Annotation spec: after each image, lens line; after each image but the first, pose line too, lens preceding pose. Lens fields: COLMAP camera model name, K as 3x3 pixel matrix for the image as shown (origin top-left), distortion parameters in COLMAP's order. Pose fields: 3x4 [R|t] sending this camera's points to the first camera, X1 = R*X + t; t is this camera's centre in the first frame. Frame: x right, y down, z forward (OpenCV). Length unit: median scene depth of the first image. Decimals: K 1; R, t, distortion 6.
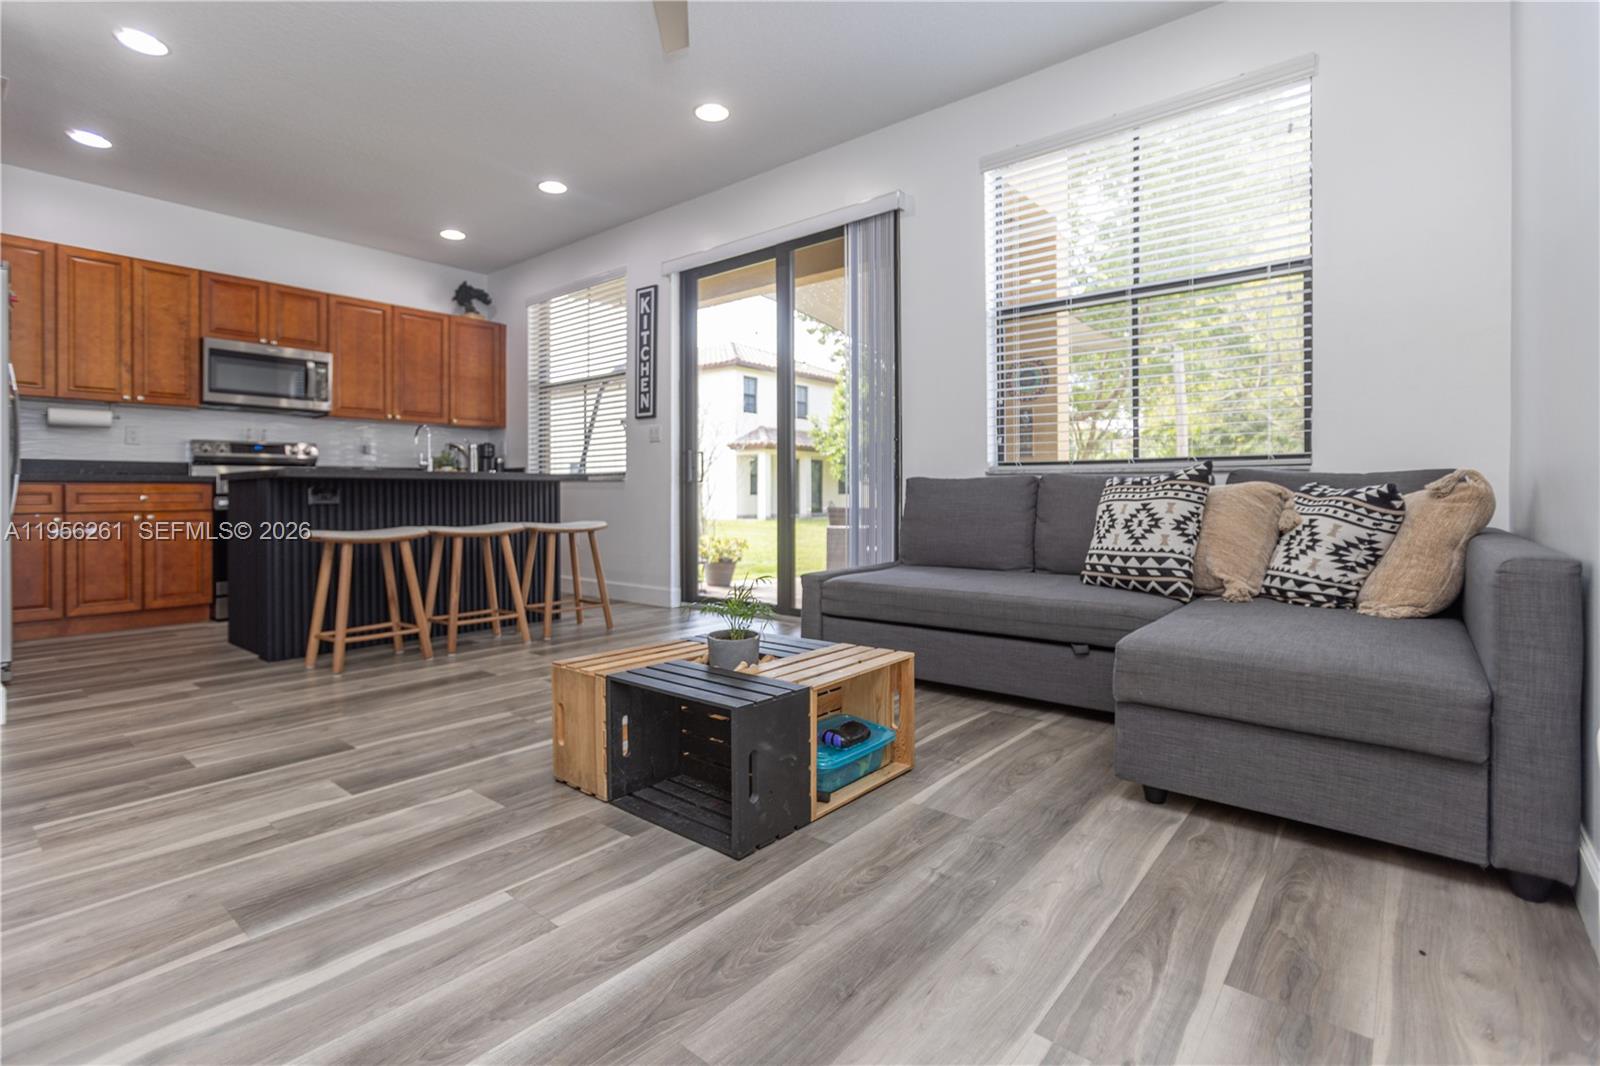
lens RADIAL K [[739.7, 0, 794.4], [0, 739.7, 492.7], [0, 0, 1]] dist [0.000077, 0.000224]
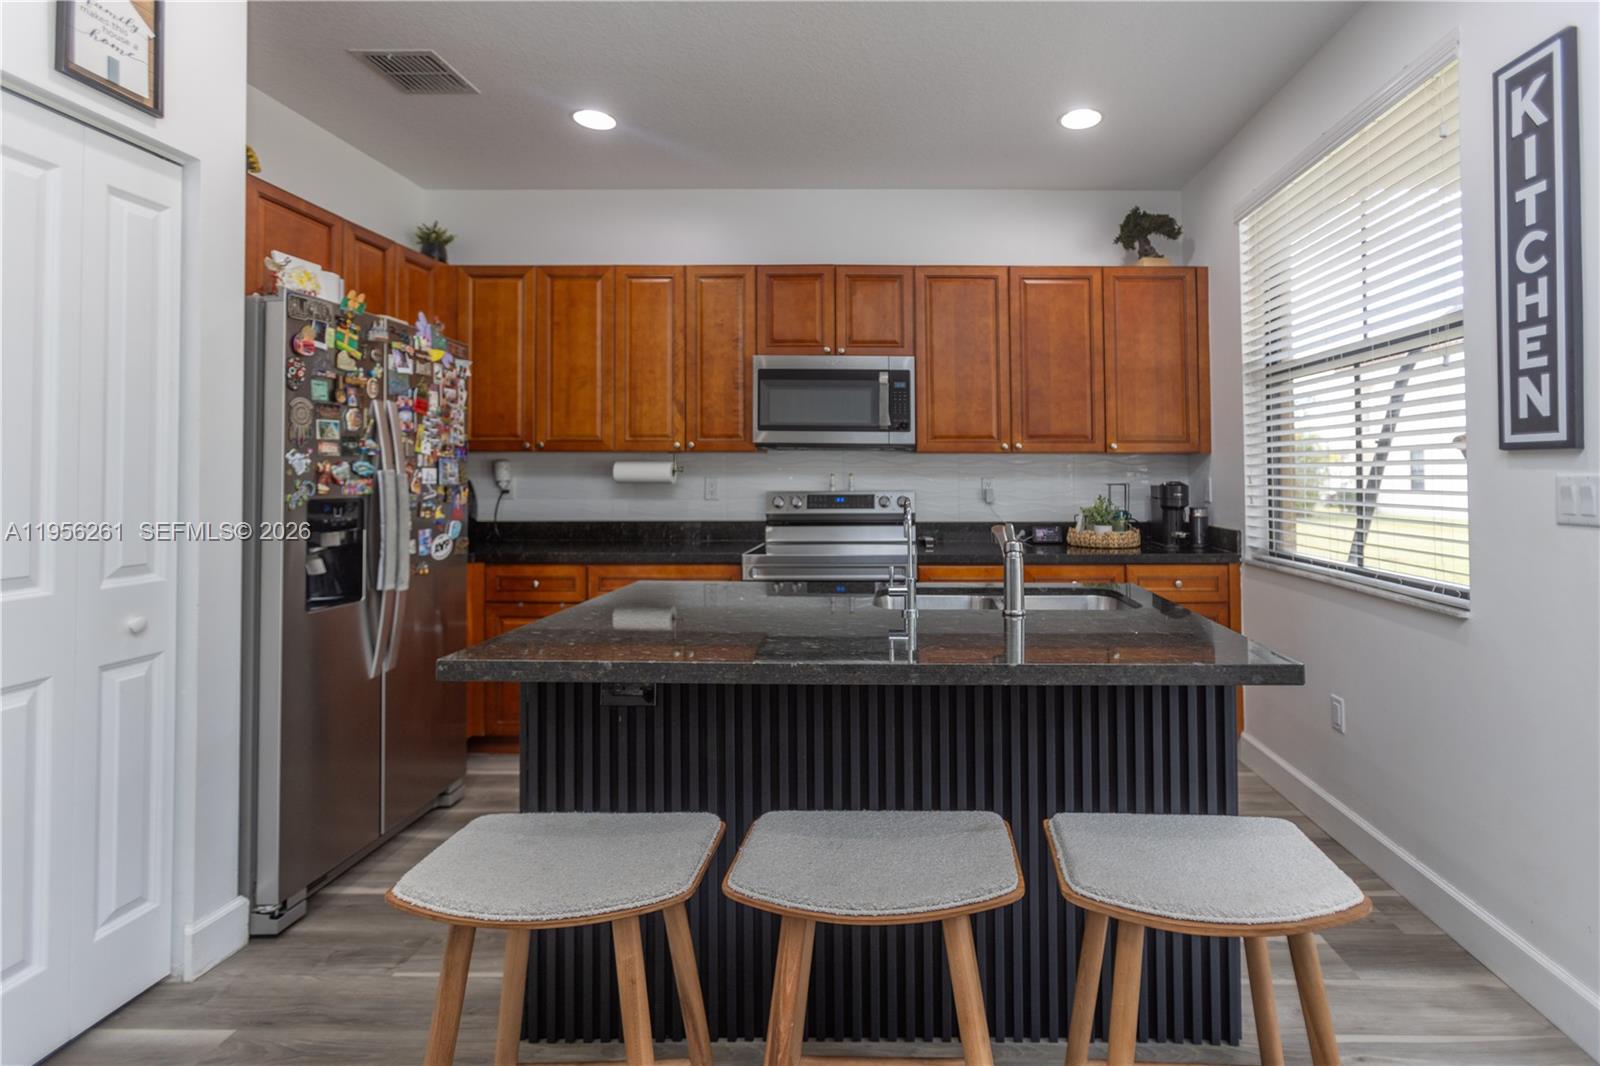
lens RADIAL K [[866.9, 0, 802.1], [0, 866.9, 450.5], [0, 0, 1]] dist [-0.033037, 0.019729]
pose [[0.620040, -0.027652, -0.784083, -0.097818], [-0.012223, 0.998917, -0.044894, -0.072346], [0.784475, 0.037420, 0.619031, 0.467439]]
